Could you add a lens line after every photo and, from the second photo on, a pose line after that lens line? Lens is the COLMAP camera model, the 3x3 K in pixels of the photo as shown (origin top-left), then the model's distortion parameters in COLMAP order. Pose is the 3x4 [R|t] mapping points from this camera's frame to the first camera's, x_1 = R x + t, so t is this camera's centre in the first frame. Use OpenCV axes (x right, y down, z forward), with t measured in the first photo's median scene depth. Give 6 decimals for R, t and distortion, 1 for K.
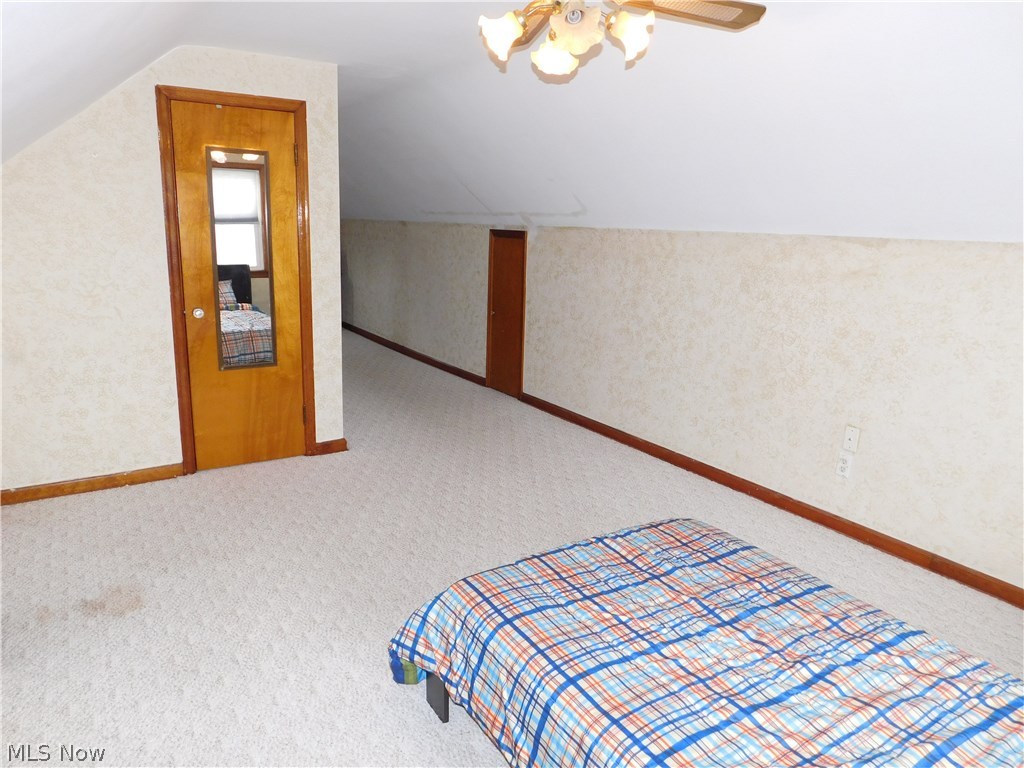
lens RADIAL K [[695.3, 0, 510.0], [0, 695.3, 386.2], [0, 0, 1]] dist [-0.059185, 0.059611]
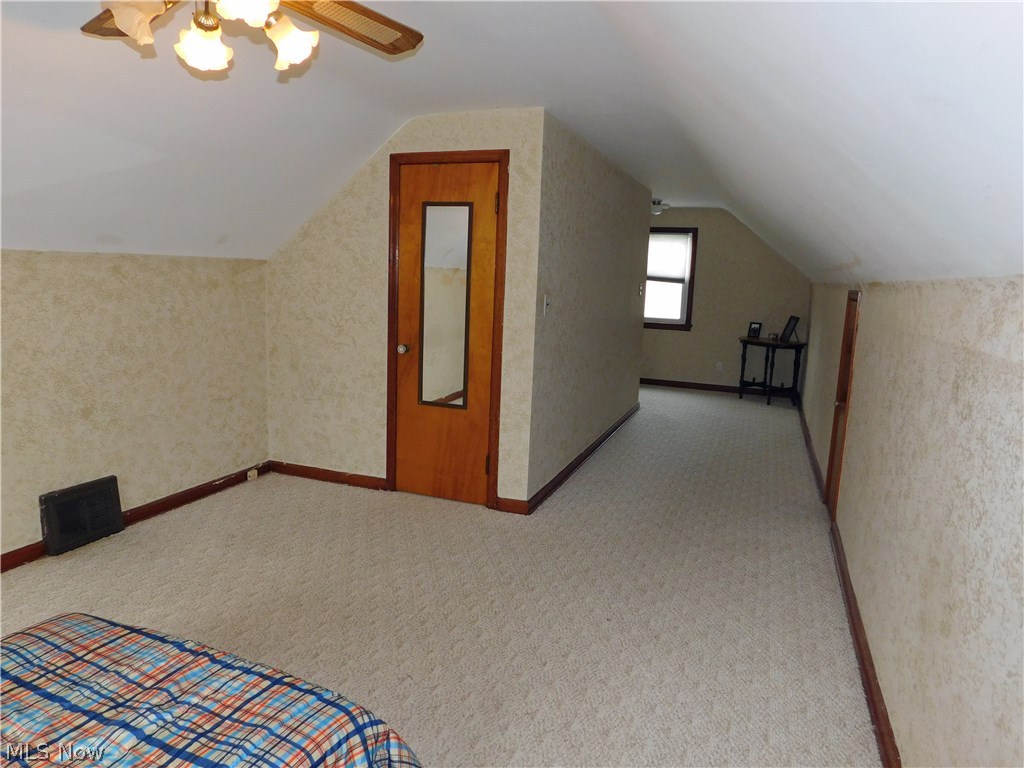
lens RADIAL K [[695.3, 0, 510.0], [0, 695.3, 386.2], [0, 0, 1]] dist [-0.059185, 0.059611]
pose [[0.578281, 0.127125, -0.805872, 0.540099], [-0.206388, 0.978450, 0.006248, -0.086615], [0.789300, 0.162710, 0.592056, 0.461127]]
